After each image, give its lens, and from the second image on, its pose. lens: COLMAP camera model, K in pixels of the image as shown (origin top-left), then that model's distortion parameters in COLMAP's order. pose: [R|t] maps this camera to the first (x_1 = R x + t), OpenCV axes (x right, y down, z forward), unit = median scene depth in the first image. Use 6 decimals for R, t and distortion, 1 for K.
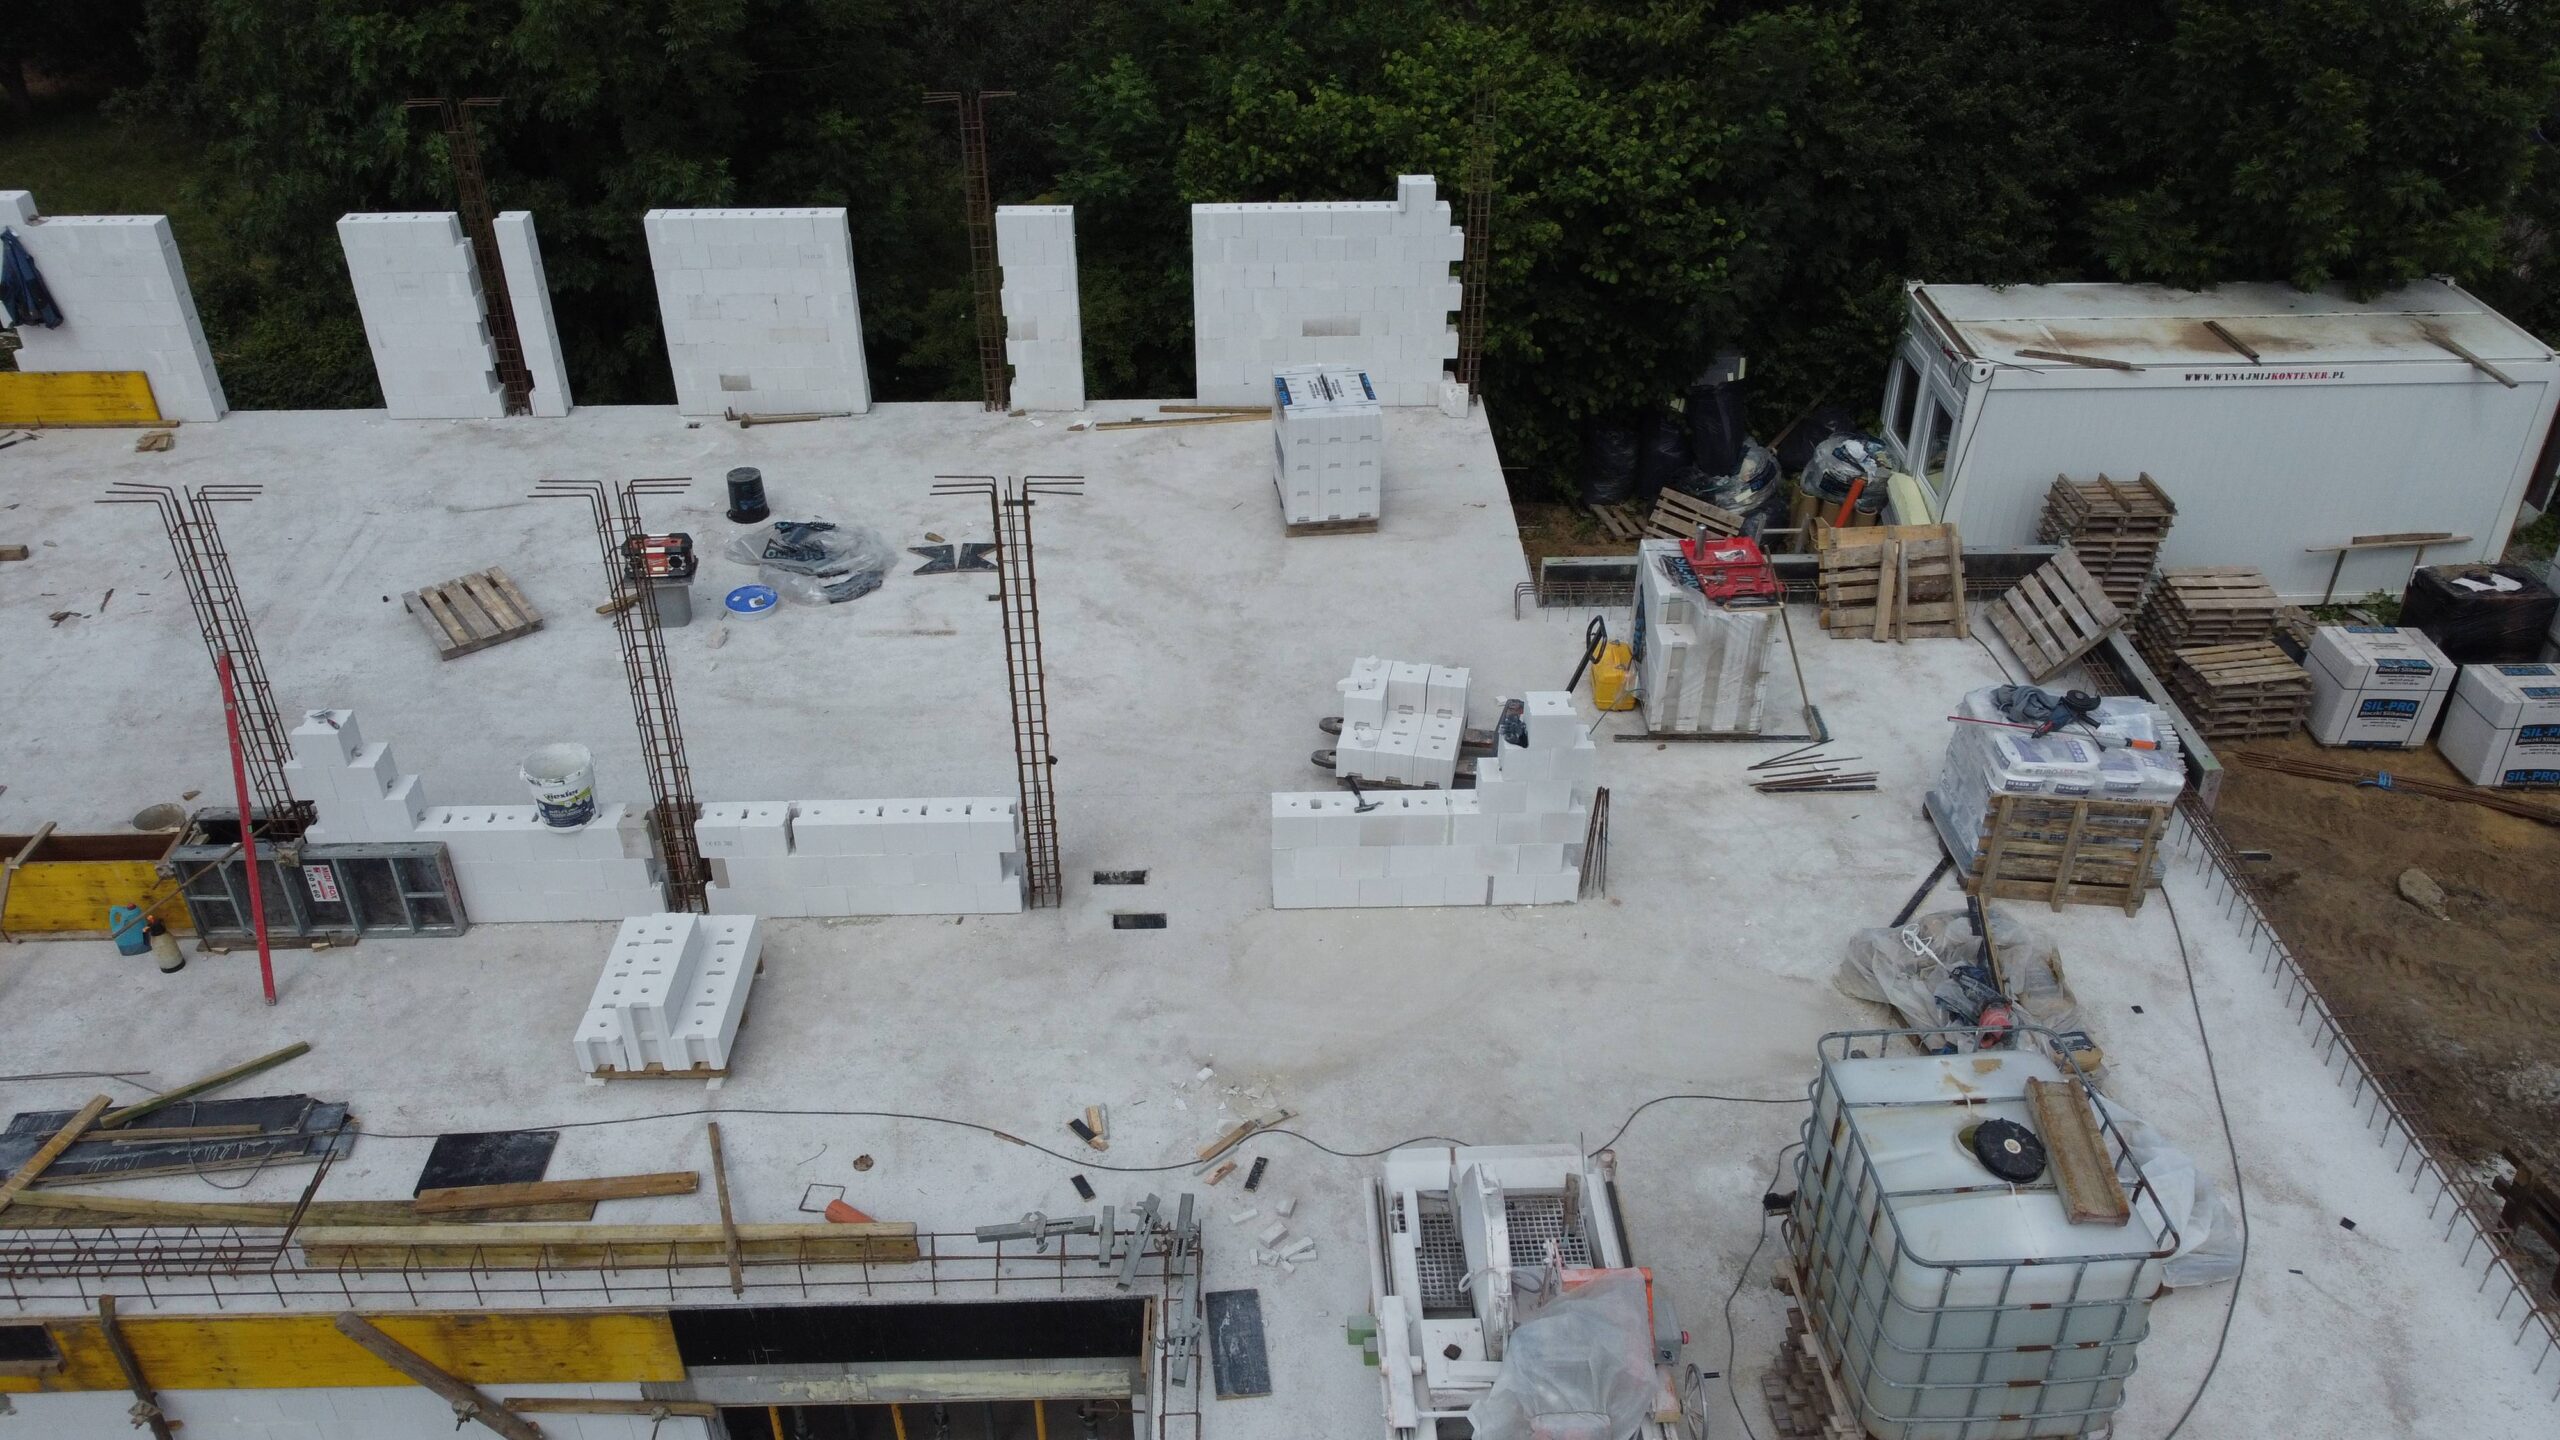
lens RADIAL K [[1947.8, 0, 1280.0], [0, 1947.8, 720.0], [0, 0, 1]] dist [0.004339, -0.007201]
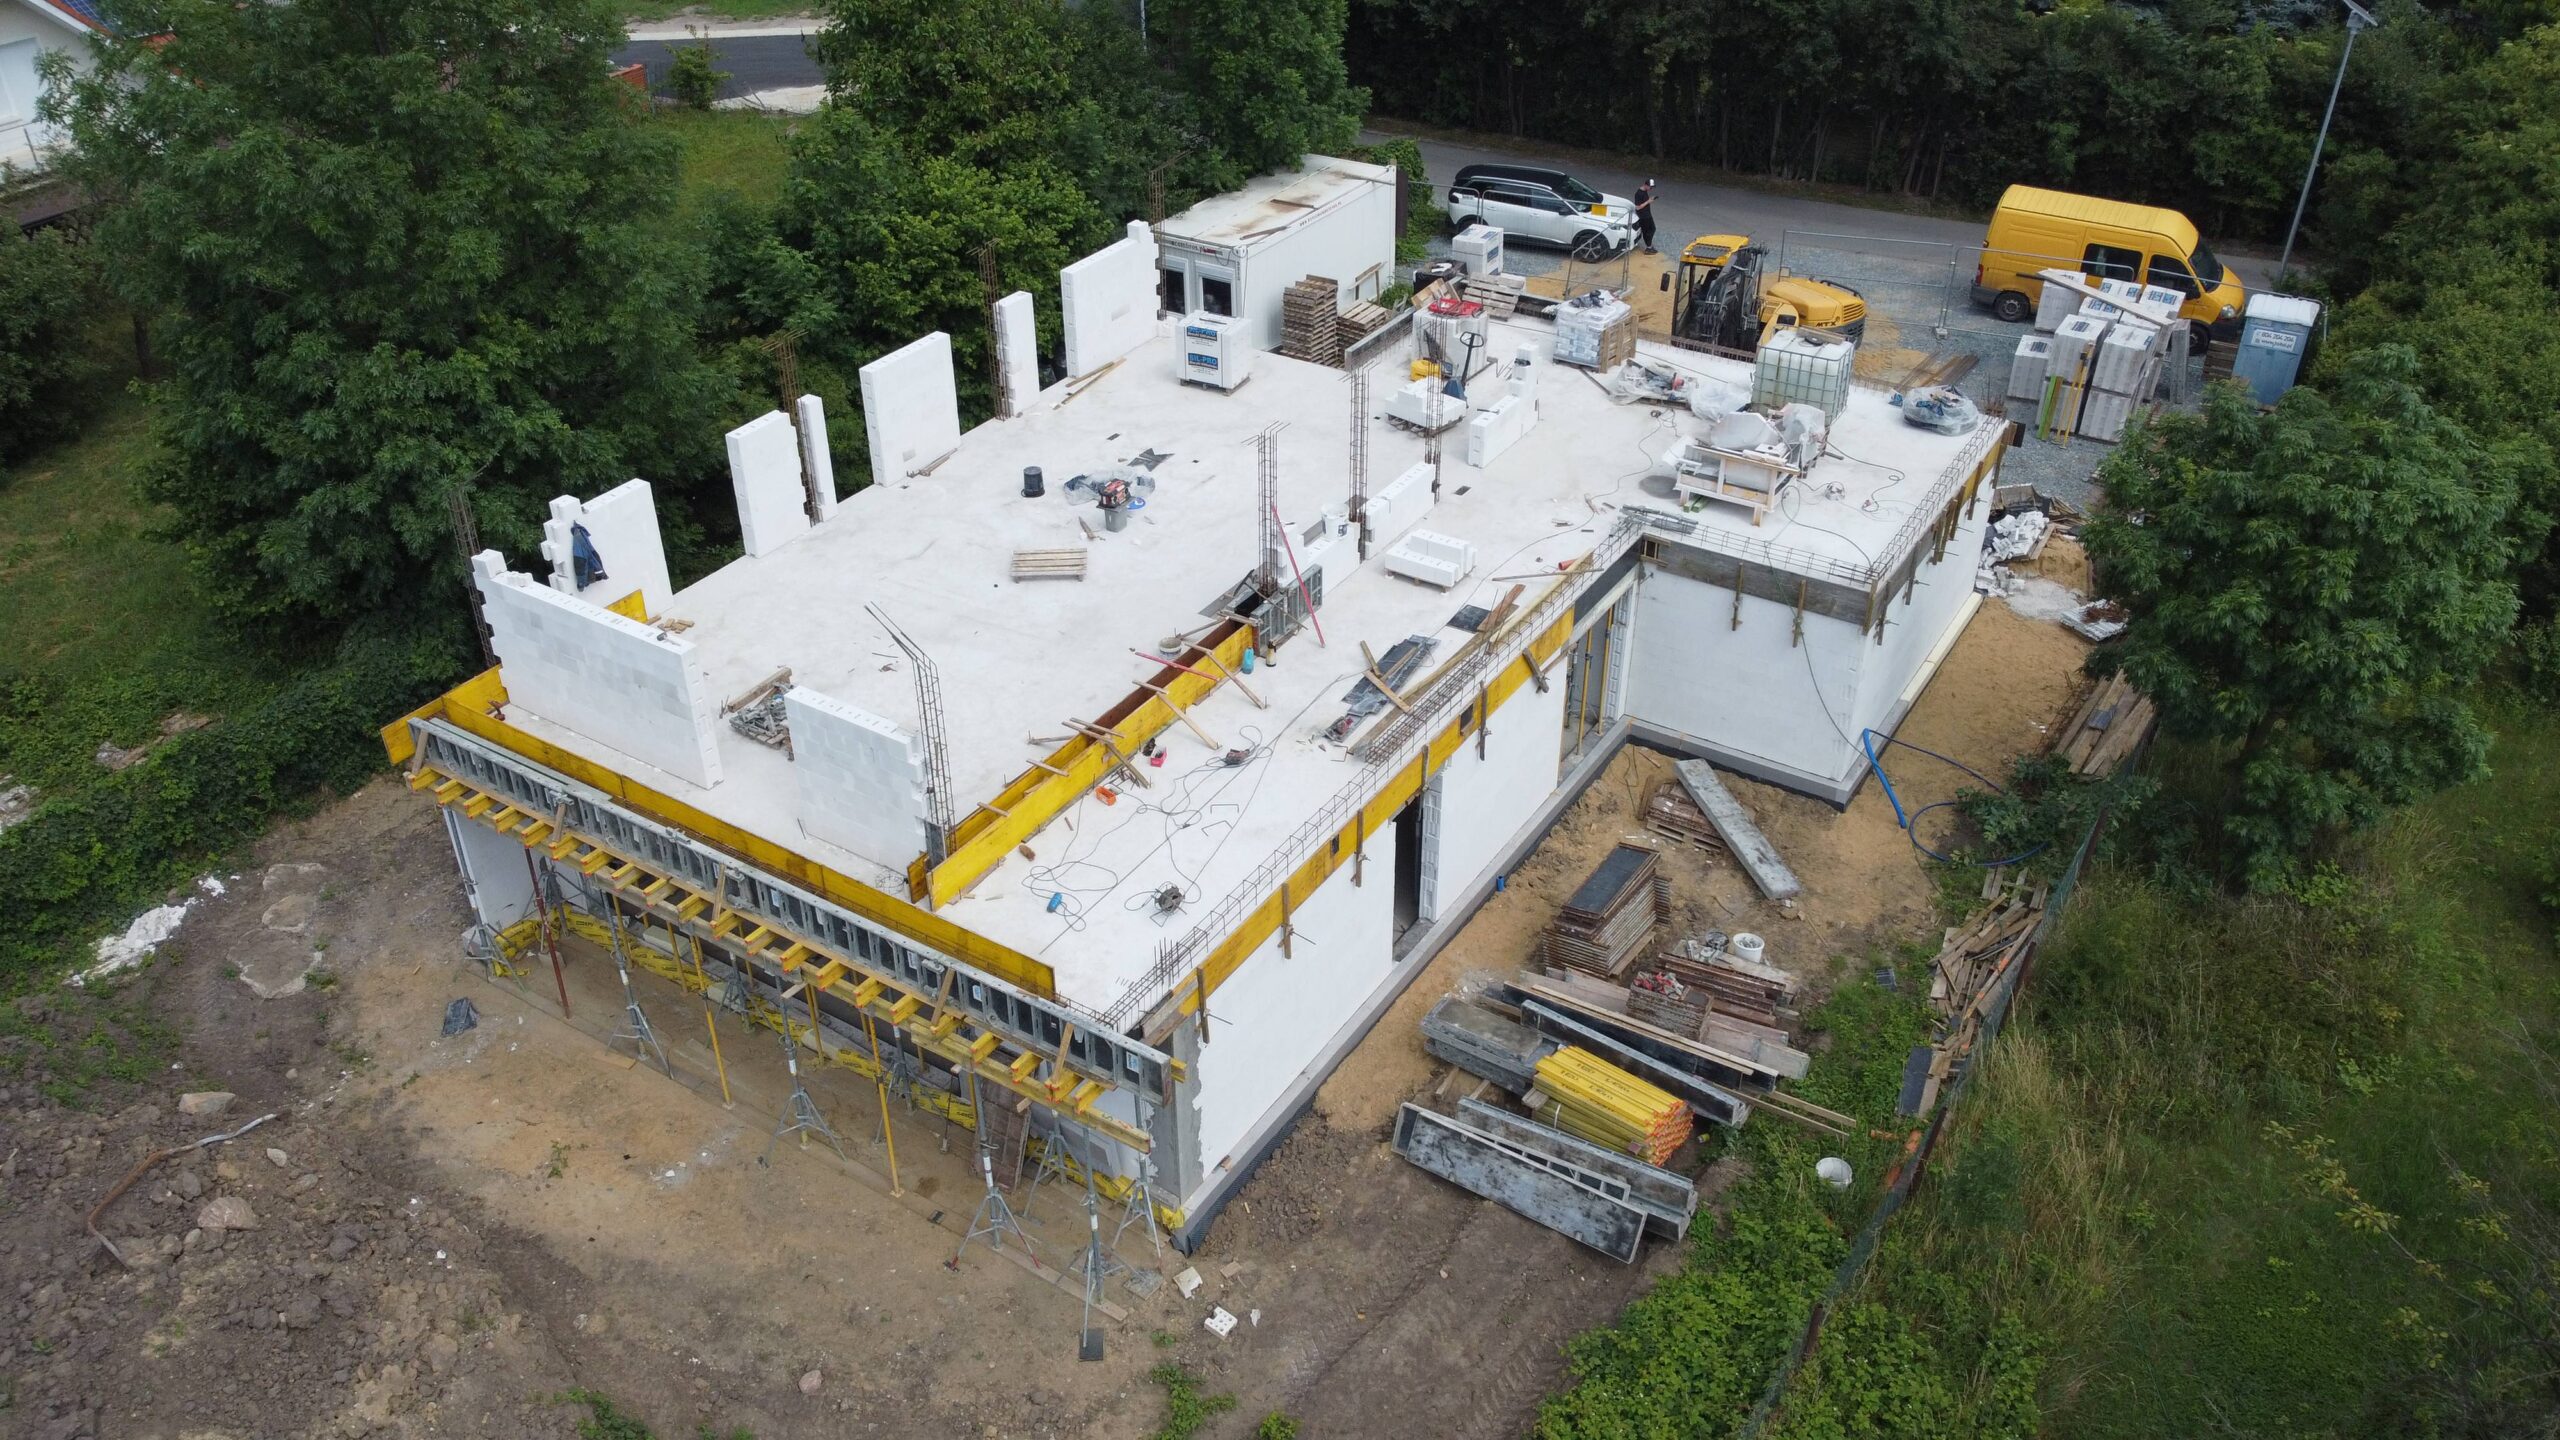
lens RADIAL K [[1947.8, 0, 1280.0], [0, 1947.8, 720.0], [0, 0, 1]] dist [0.004339, -0.007201]
pose [[0.562900, -0.455476, 0.689700, -1.391926], [0.451156, 0.868500, 0.205344, -0.178226], [-0.692533, 0.195574, 0.694369, -0.355029]]
